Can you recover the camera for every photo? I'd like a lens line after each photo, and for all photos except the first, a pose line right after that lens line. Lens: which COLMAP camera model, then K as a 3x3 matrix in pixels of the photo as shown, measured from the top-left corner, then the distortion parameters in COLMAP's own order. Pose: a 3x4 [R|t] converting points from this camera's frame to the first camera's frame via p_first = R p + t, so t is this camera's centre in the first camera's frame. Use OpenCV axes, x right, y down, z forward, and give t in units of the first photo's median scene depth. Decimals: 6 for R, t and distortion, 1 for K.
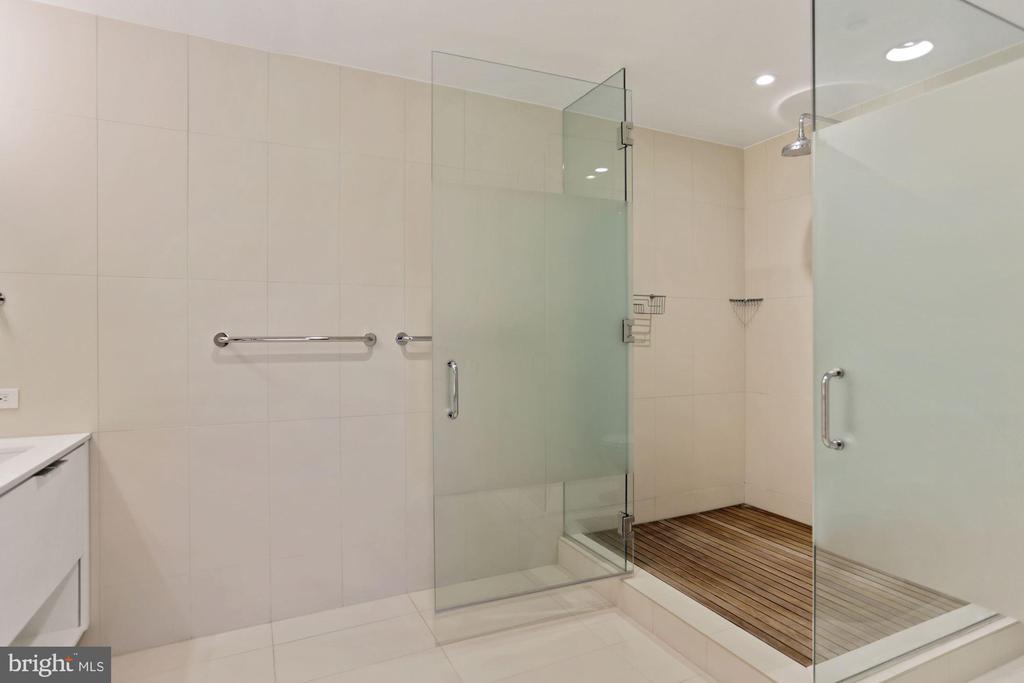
lens RADIAL K [[513.3, 0, 514.4], [0, 513.3, 341.4], [0, 0, 1]] dist [-0.021547, 0.008236]
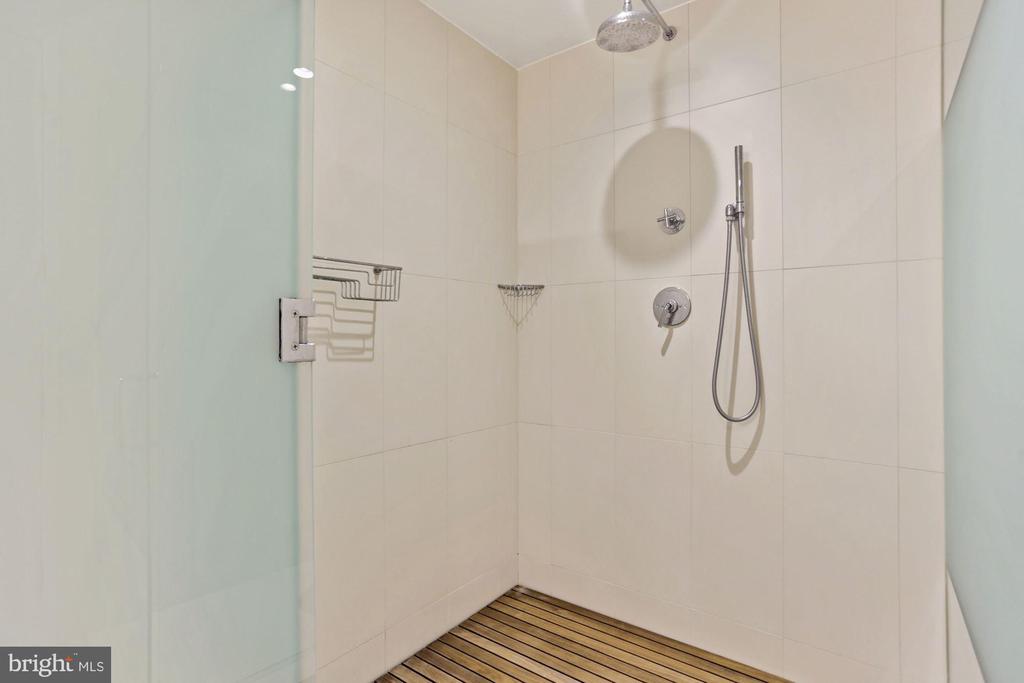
lens RADIAL K [[504.6, 0, 517.7], [0, 504.6, 334.4], [0, 0, 1]] dist [-0.036513, 0.018063]
pose [[0.876075, 0.002859, 0.482166, 0.141398], [0.005832, 0.999846, -0.016525, -0.008040], [-0.482139, 0.017289, 0.875924, 0.459679]]
